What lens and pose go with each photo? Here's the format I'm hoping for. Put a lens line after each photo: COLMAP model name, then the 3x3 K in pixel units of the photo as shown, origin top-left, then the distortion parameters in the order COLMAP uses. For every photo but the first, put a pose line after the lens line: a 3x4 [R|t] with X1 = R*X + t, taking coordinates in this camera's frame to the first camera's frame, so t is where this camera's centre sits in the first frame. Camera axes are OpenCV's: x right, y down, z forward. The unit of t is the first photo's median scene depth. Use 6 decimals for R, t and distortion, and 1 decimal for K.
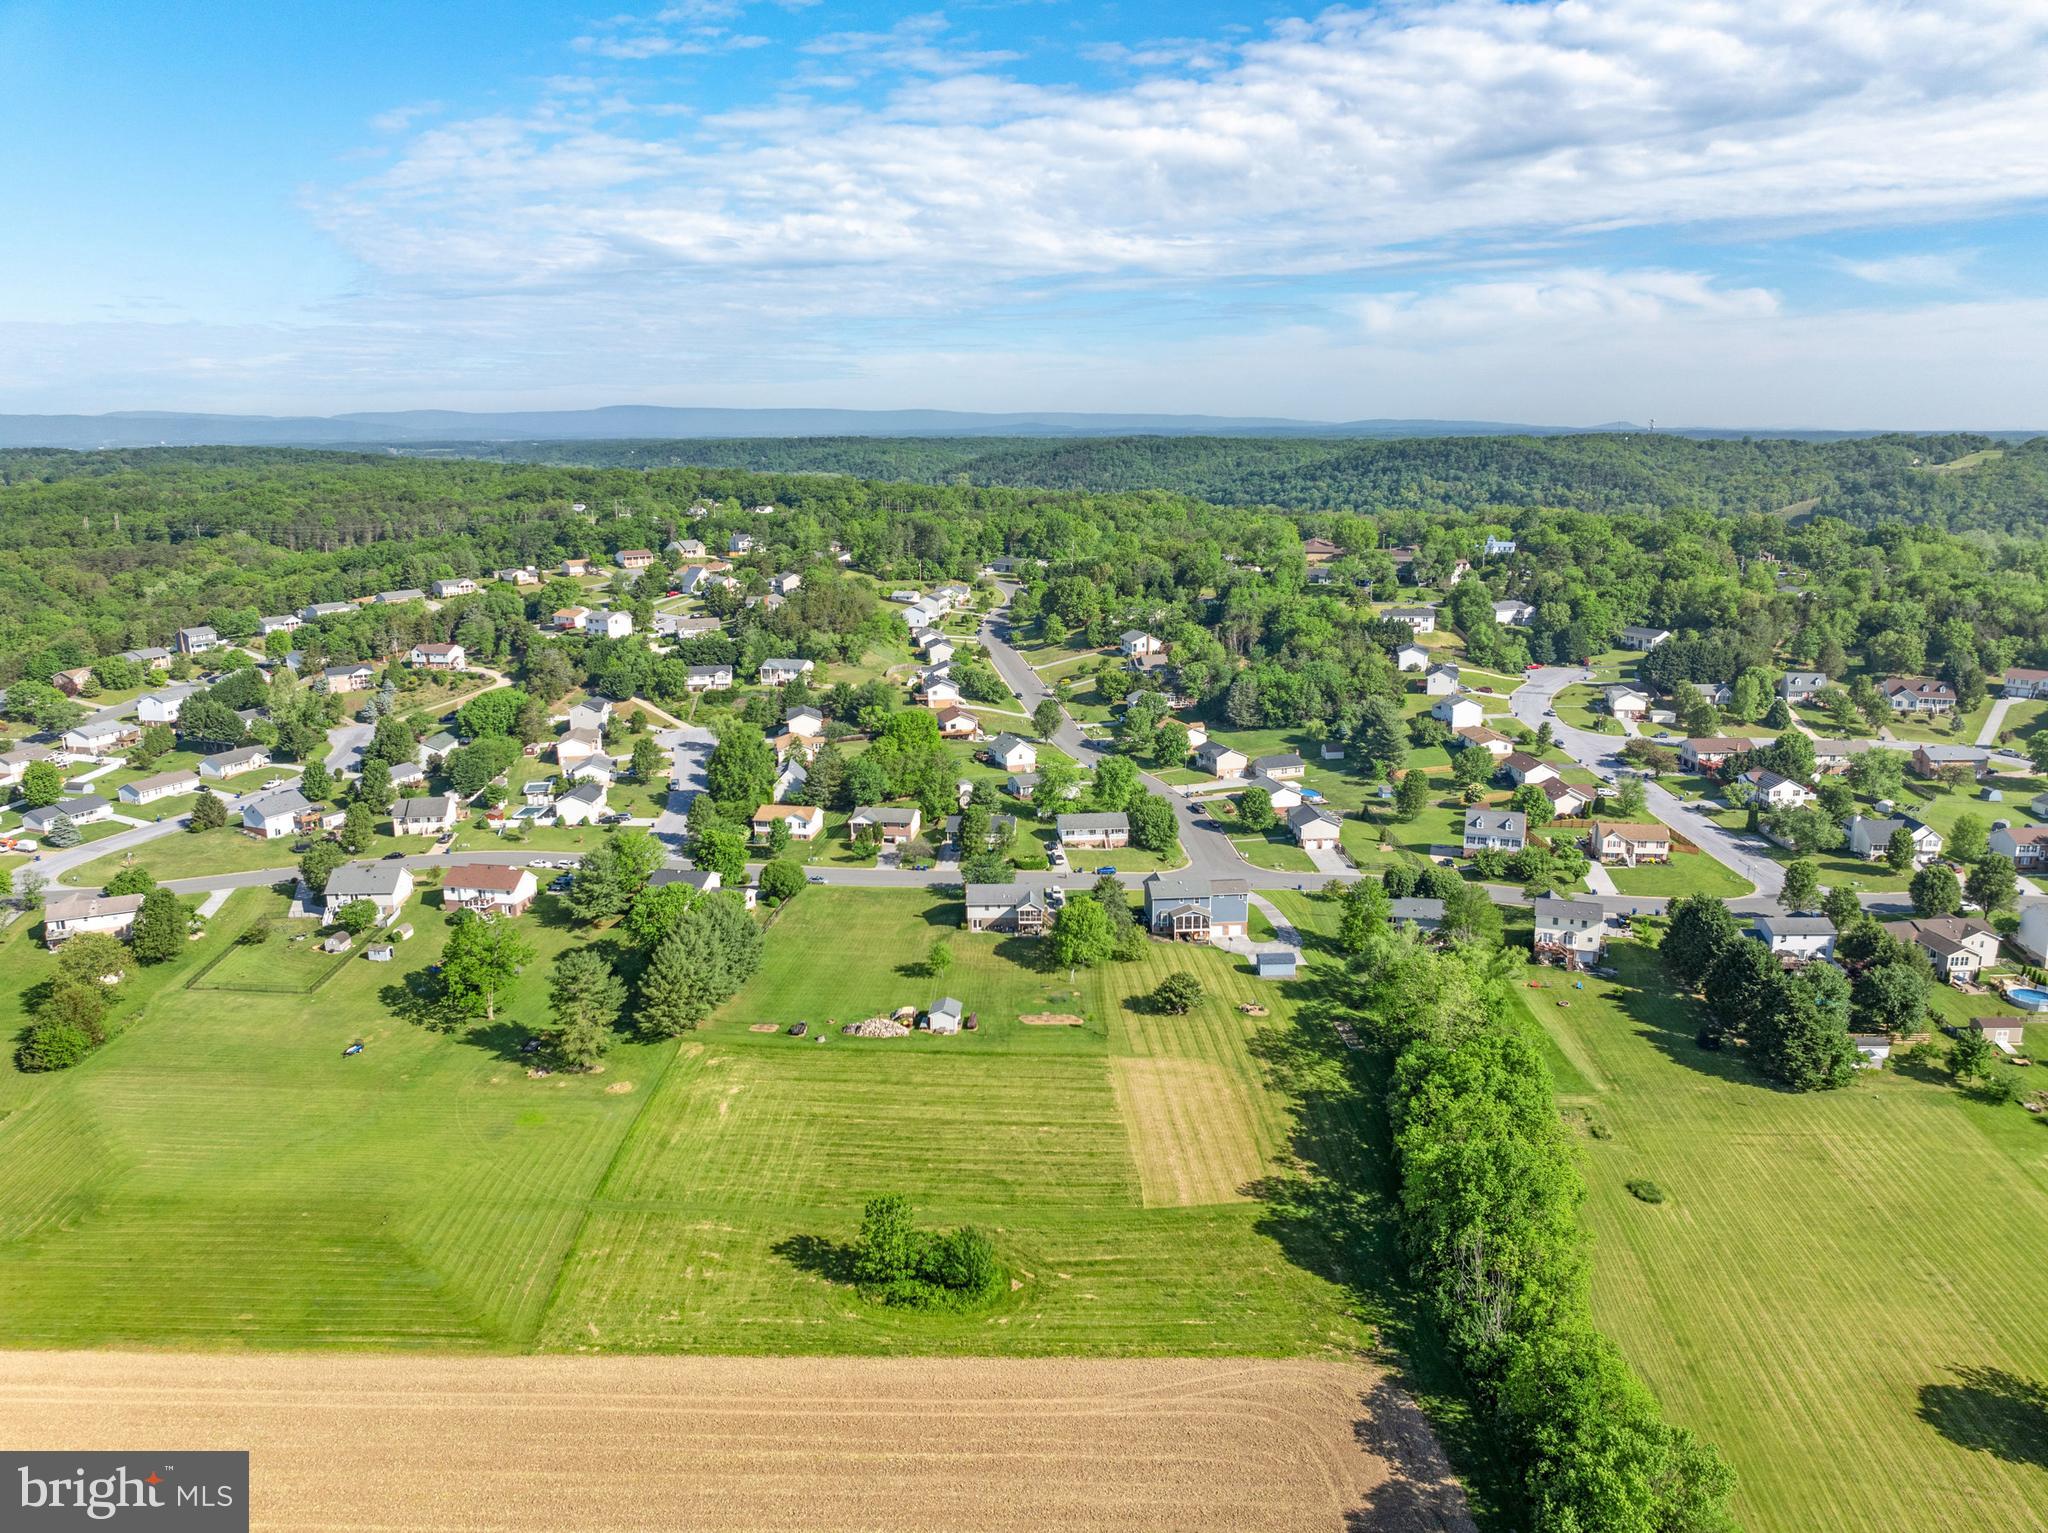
lens RADIAL K [[1437.9, 0, 1026.1], [0, 1437.9, 759.8], [0, 0, 1]] dist [-0.037740, 0.010158]
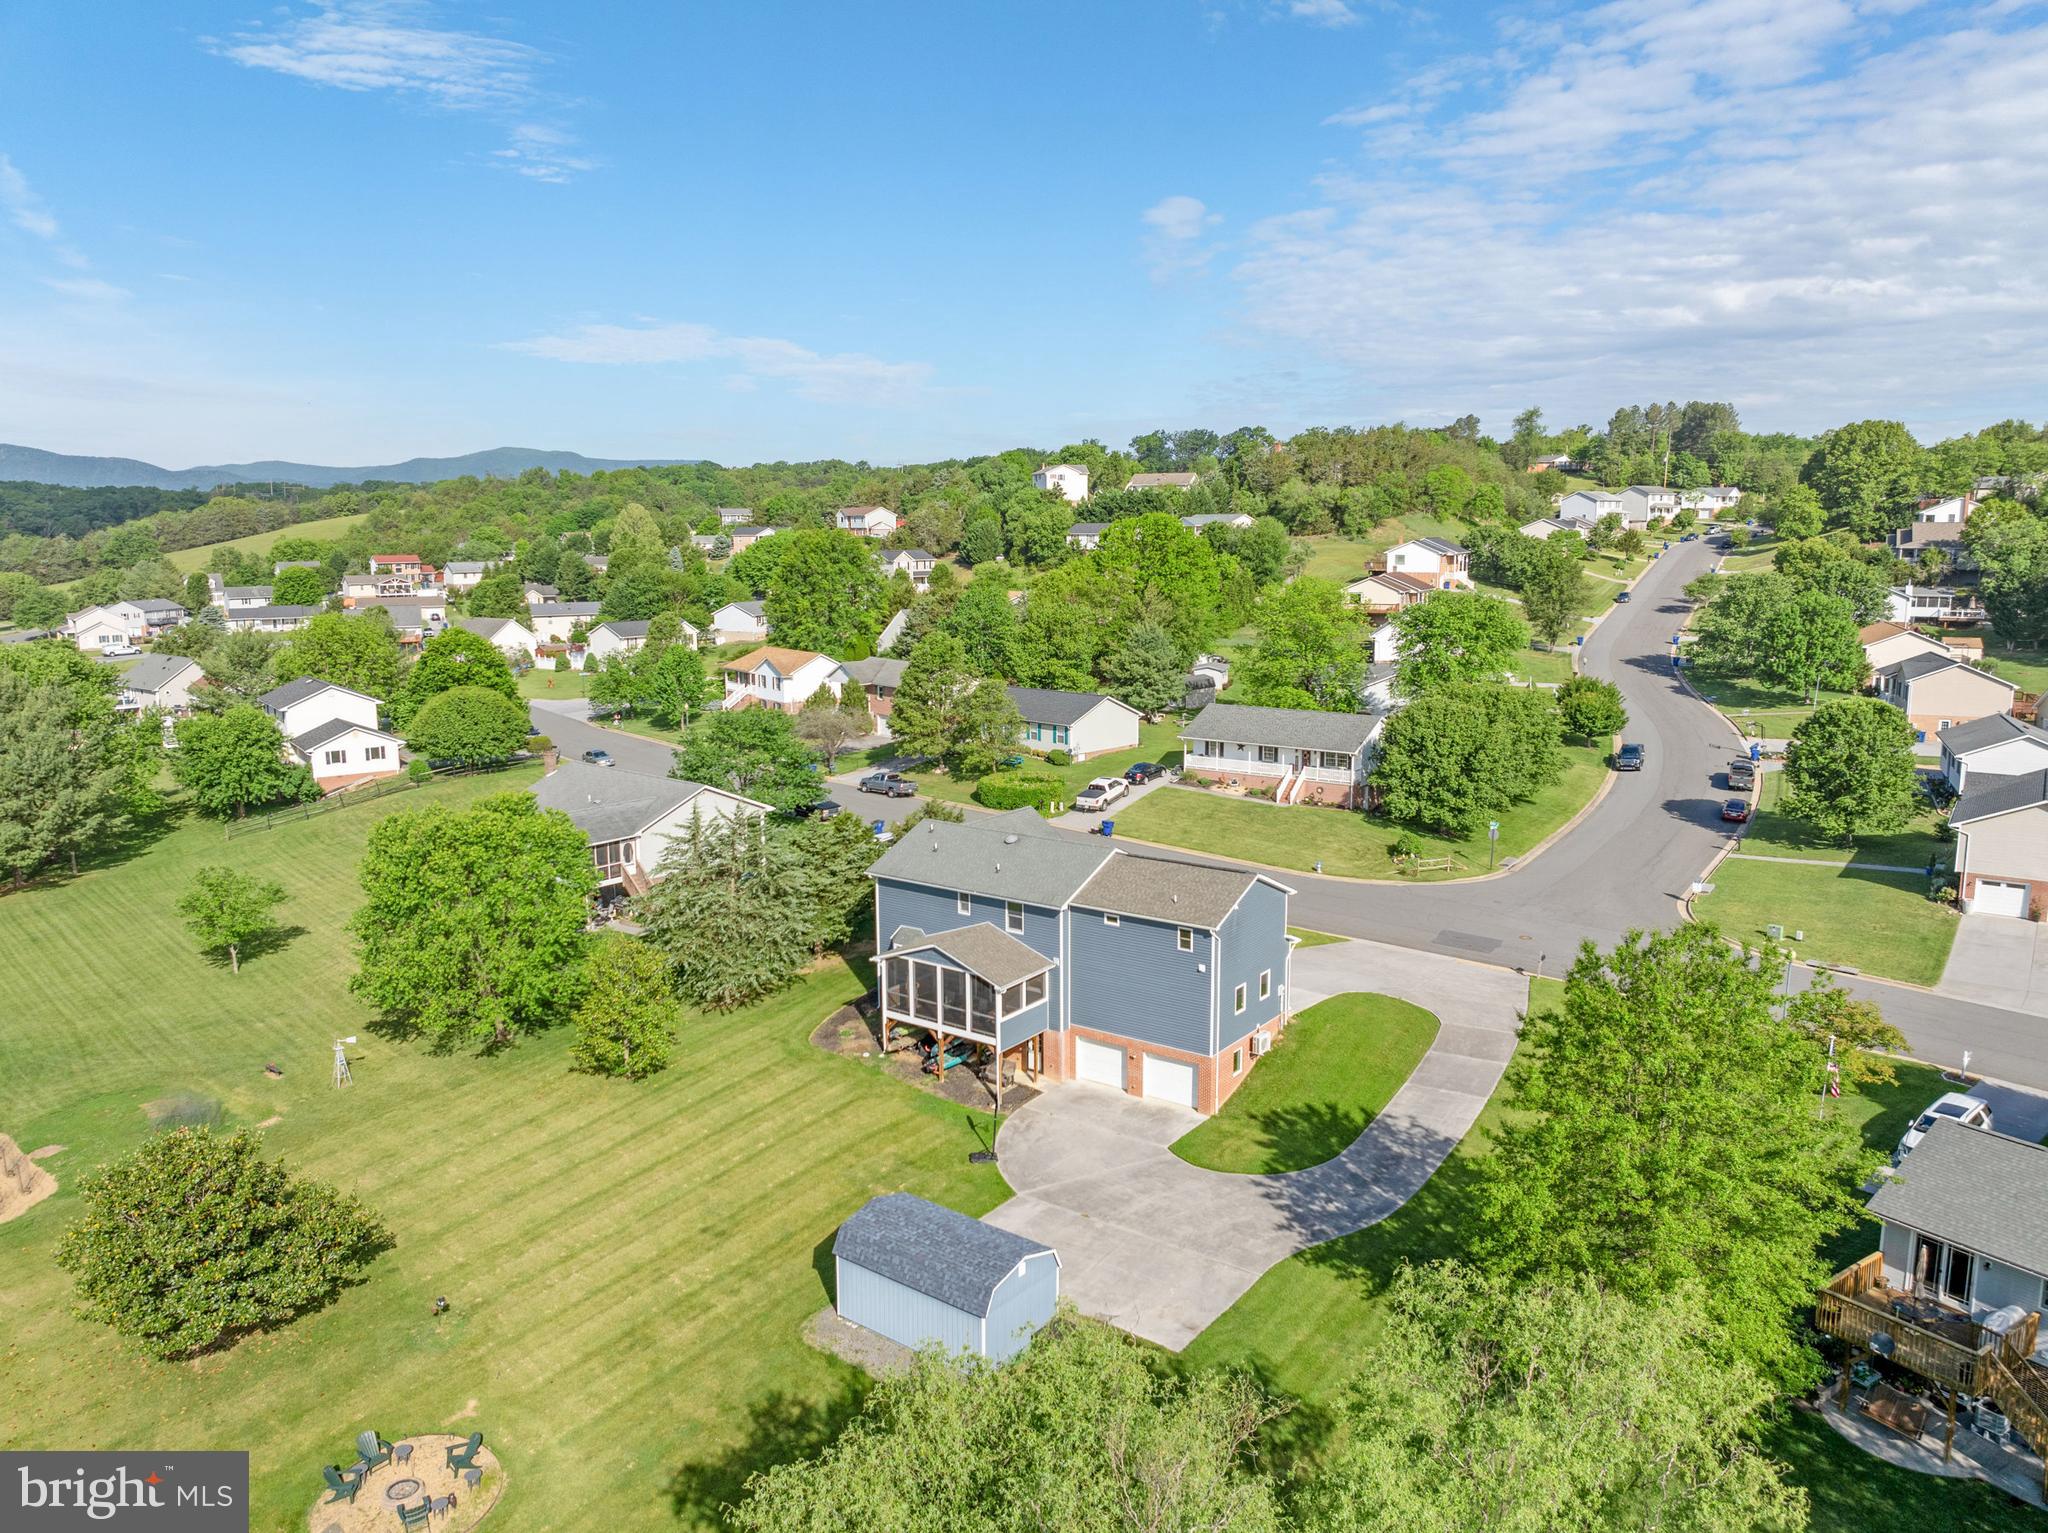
lens RADIAL K [[1437.9, 0, 1036.4], [0, 1437.9, 757.5], [0, 0, 1]] dist [-0.037740, 0.010158]
pose [[0.759808, 0.108319, -0.641060, 0.171323], [-0.146205, 0.989235, -0.006138, 0.045401], [0.633494, 0.098390, 0.767466, 0.509549]]
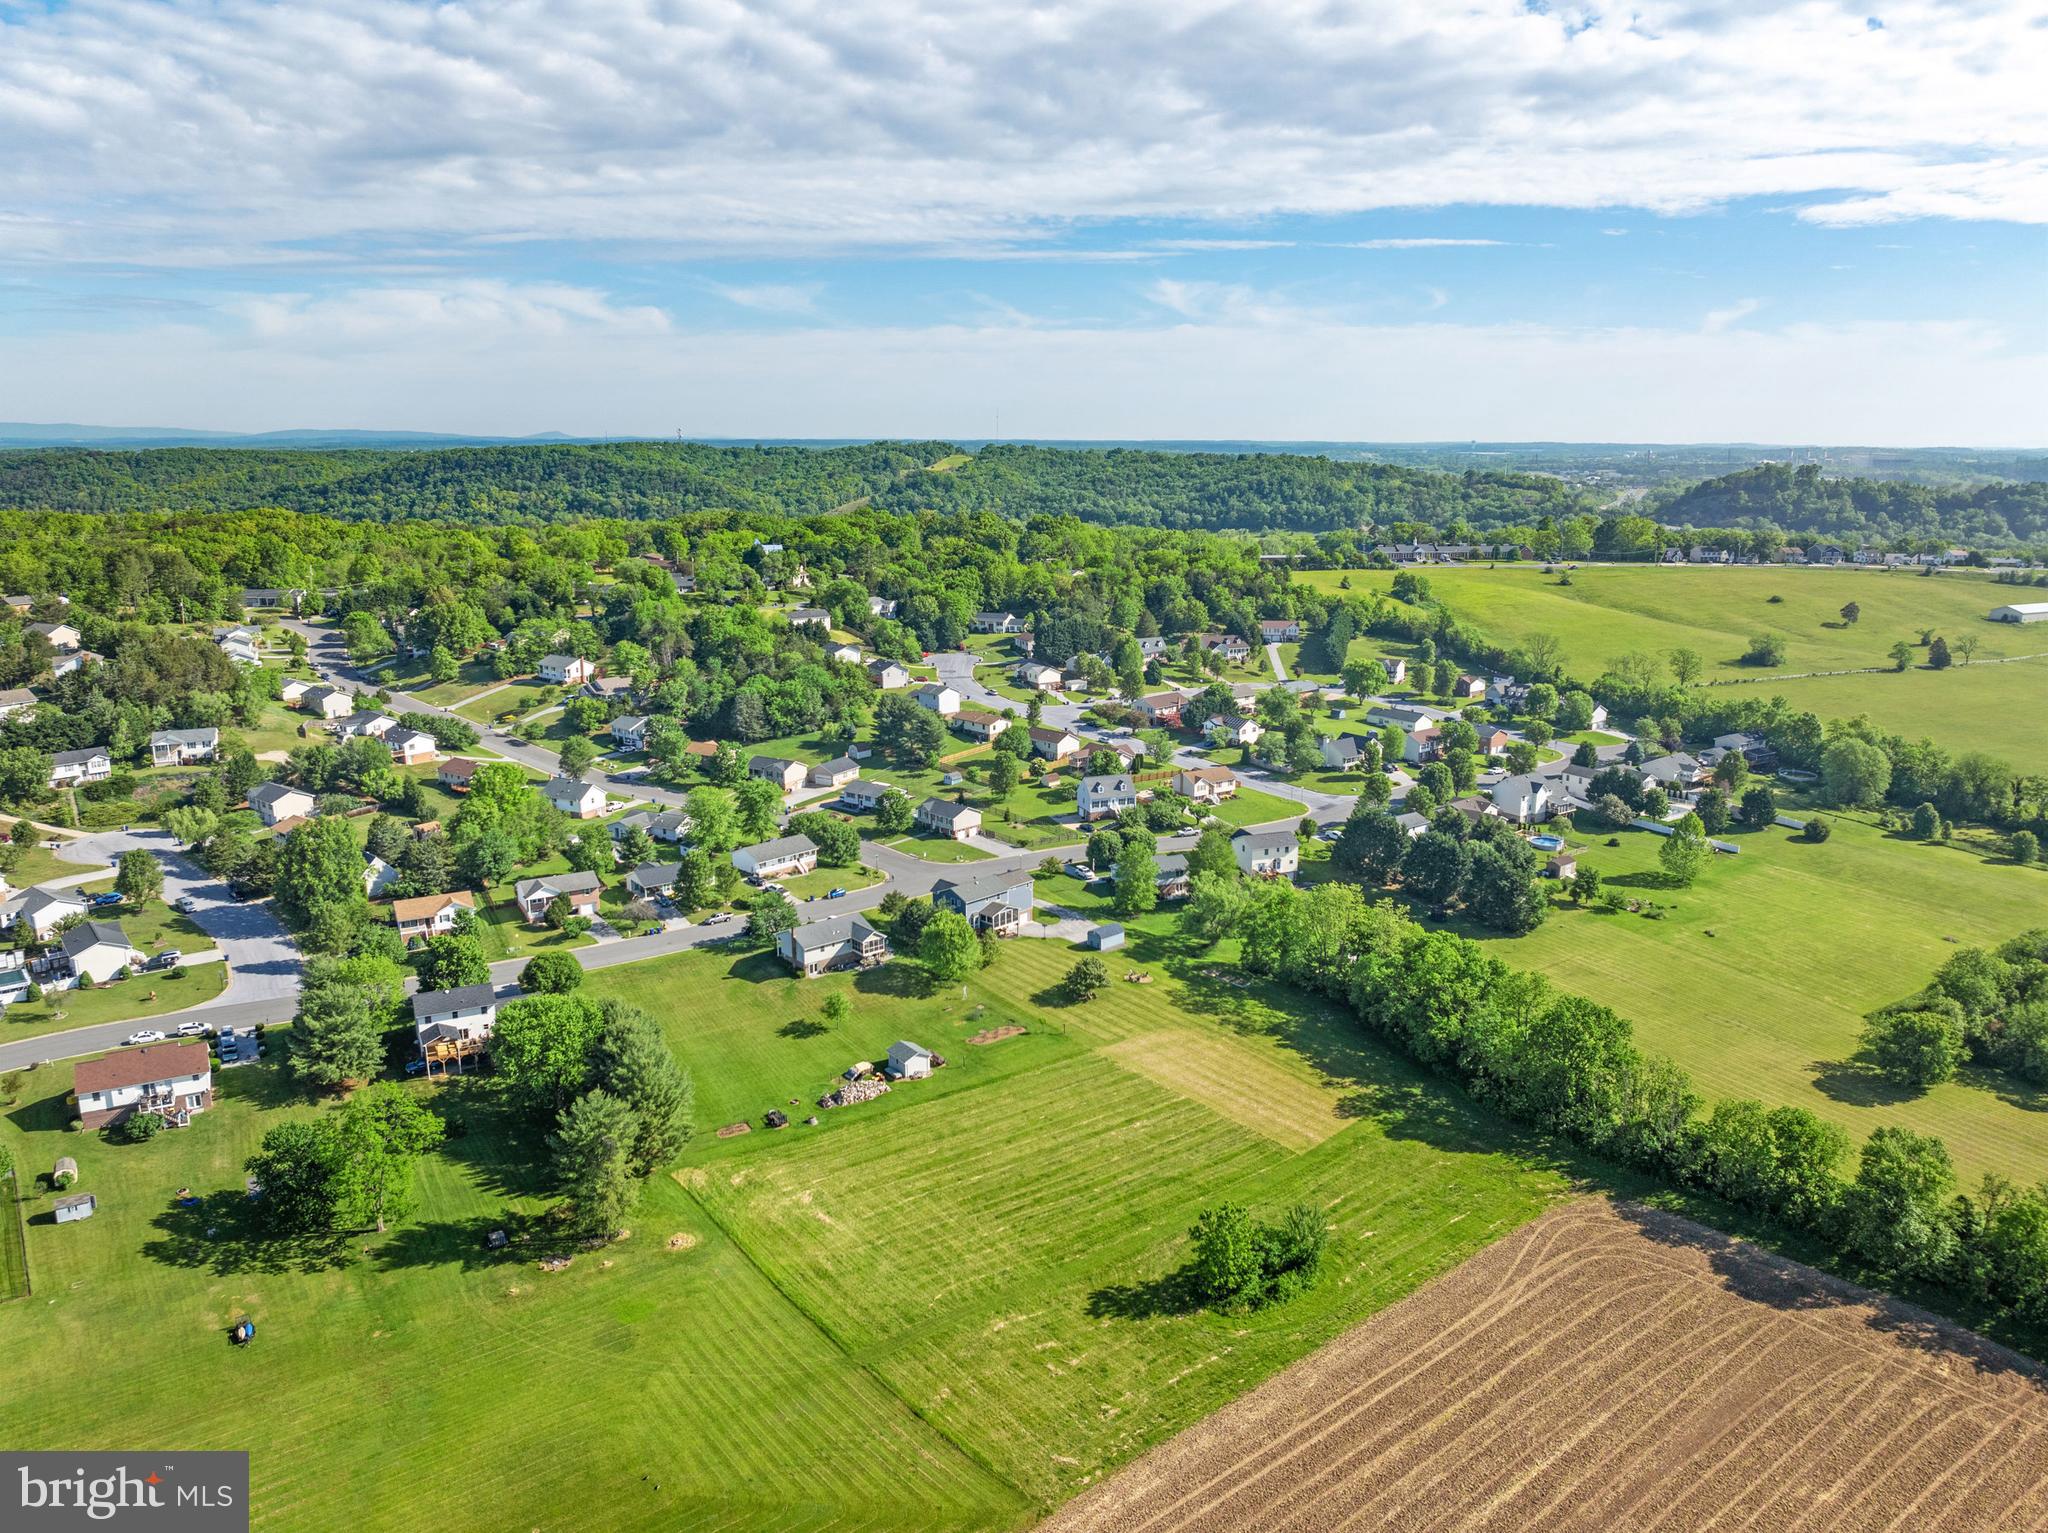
lens RADIAL K [[1437.9, 0, 1024.8], [0, 1437.9, 777.5], [0, 0, 1]] dist [-0.037740, 0.010158]
pose [[0.763920, -0.141418, 0.629625, -0.309795], [0.138263, 0.988903, 0.054360, -0.023747], [-0.630325, 0.045527, 0.774995, 0.122787]]
